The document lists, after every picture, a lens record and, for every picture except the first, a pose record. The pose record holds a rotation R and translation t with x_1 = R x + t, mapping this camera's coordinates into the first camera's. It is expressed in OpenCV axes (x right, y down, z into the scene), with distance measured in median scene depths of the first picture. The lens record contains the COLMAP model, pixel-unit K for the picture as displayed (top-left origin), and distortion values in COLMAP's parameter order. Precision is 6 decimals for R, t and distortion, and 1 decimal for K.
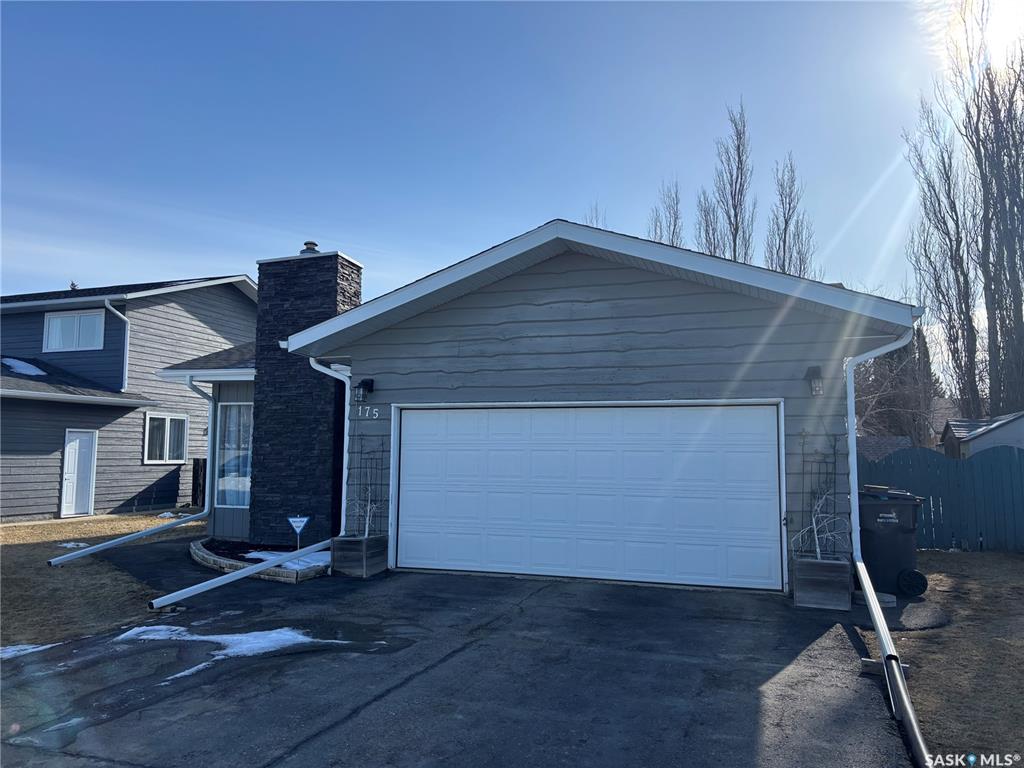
lens RADIAL K [[777.0, 0, 512.0], [0, 777.0, 384.0], [0, 0, 1]] dist [0.000462, 0.000779]
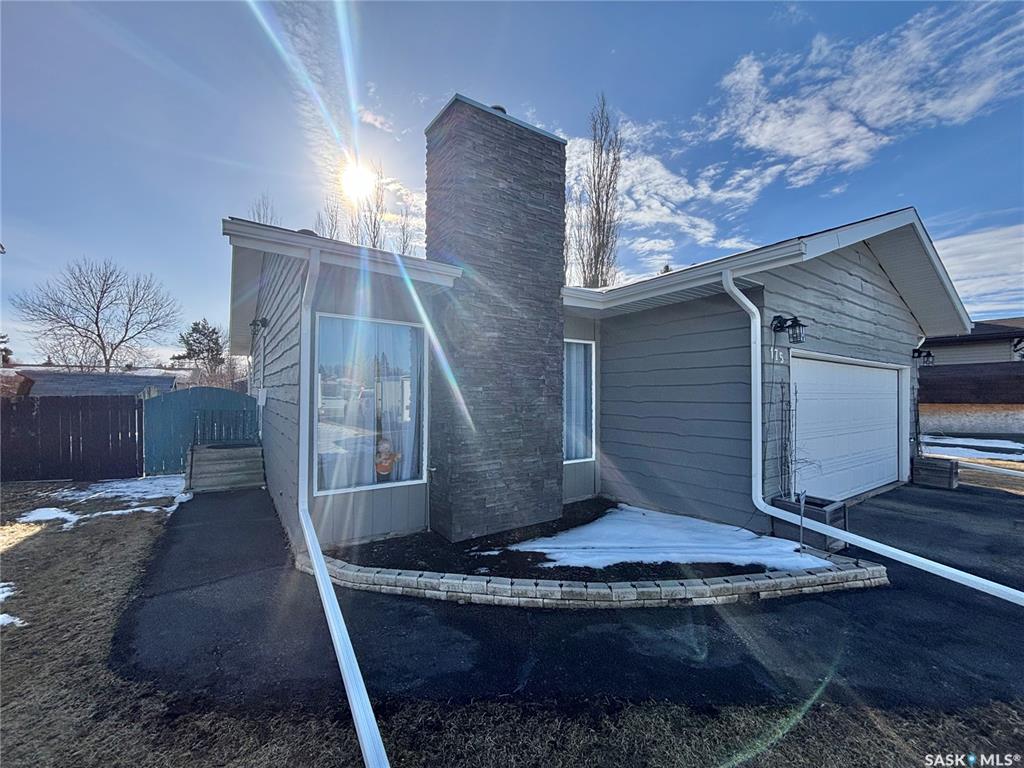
lens RADIAL K [[411.4, 0, 511.9], [0, 411.4, 389.4], [0, 0, 1]] dist [0.002894, -0.000240]
pose [[0.599020, 0.002770, 0.800729, -0.365102], [-0.077883, 0.995454, 0.054821, 0.035991], [-0.796937, -0.095202, 0.596513, 0.483601]]
